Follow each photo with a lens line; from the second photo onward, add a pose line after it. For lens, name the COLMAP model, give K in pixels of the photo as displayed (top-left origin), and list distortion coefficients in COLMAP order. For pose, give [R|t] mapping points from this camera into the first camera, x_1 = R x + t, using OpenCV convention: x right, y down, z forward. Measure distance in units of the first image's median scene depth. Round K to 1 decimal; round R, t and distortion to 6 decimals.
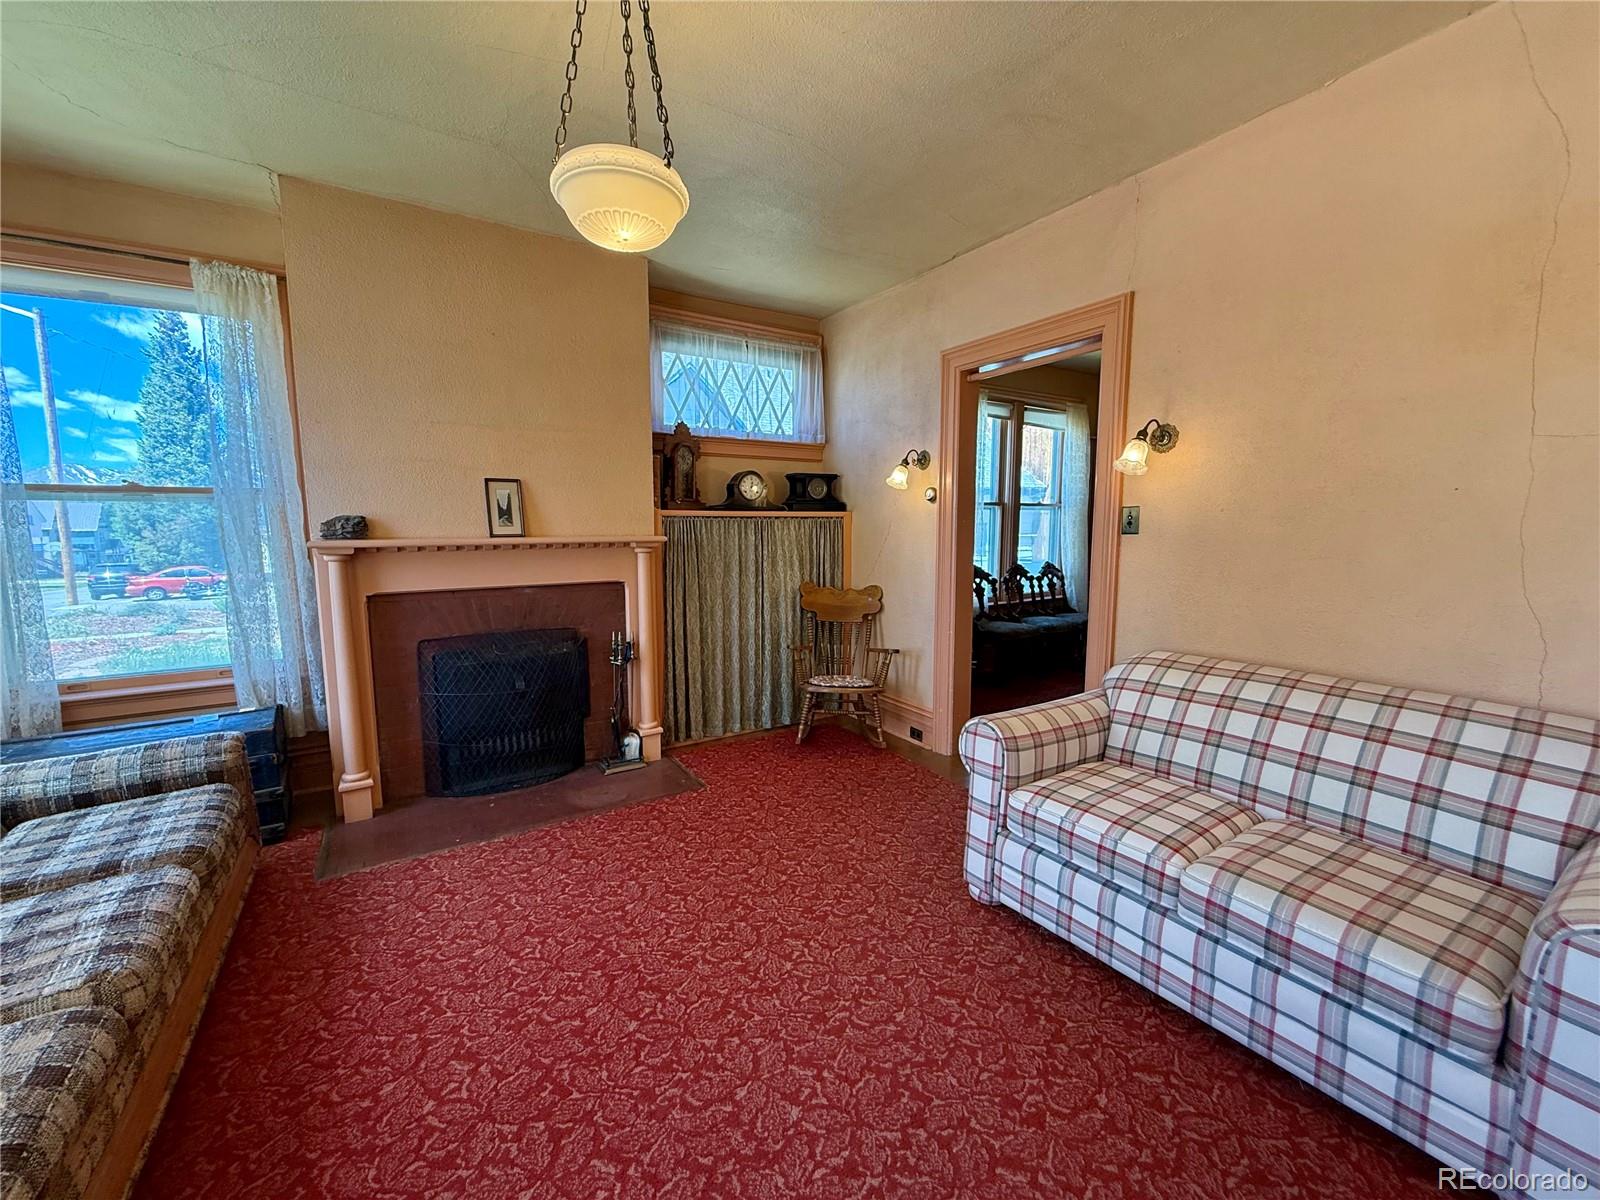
lens RADIAL K [[633.9, 0, 794.5], [0, 633.9, 594.0], [0, 0, 1]] dist [0.002705, -0.000964]
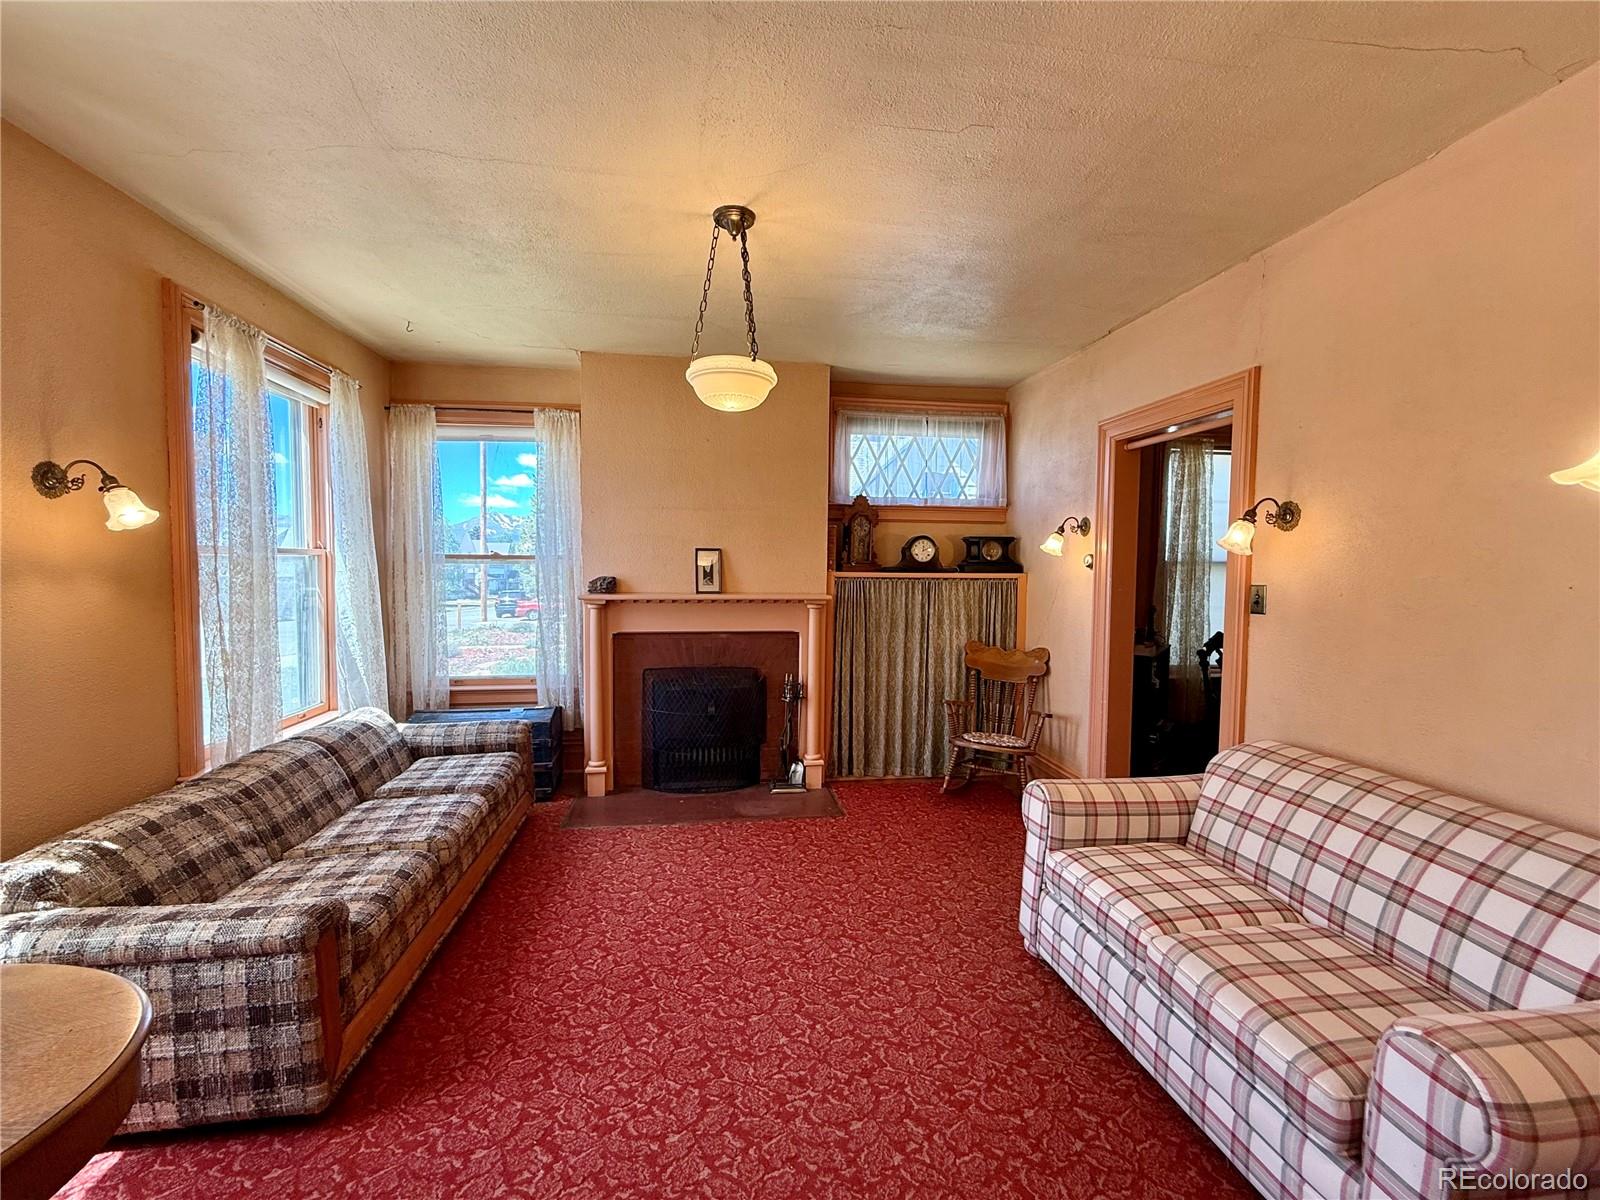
lens RADIAL K [[633.9, 0, 778.2], [0, 633.9, 597.4], [0, 0, 1]] dist [0.002705, -0.000964]
pose [[0.915416, 0.031275, -0.401292, 0.232747], [-0.057655, 0.996884, -0.053827, -0.024772], [0.398359, 0.072411, 0.914367, -0.144455]]
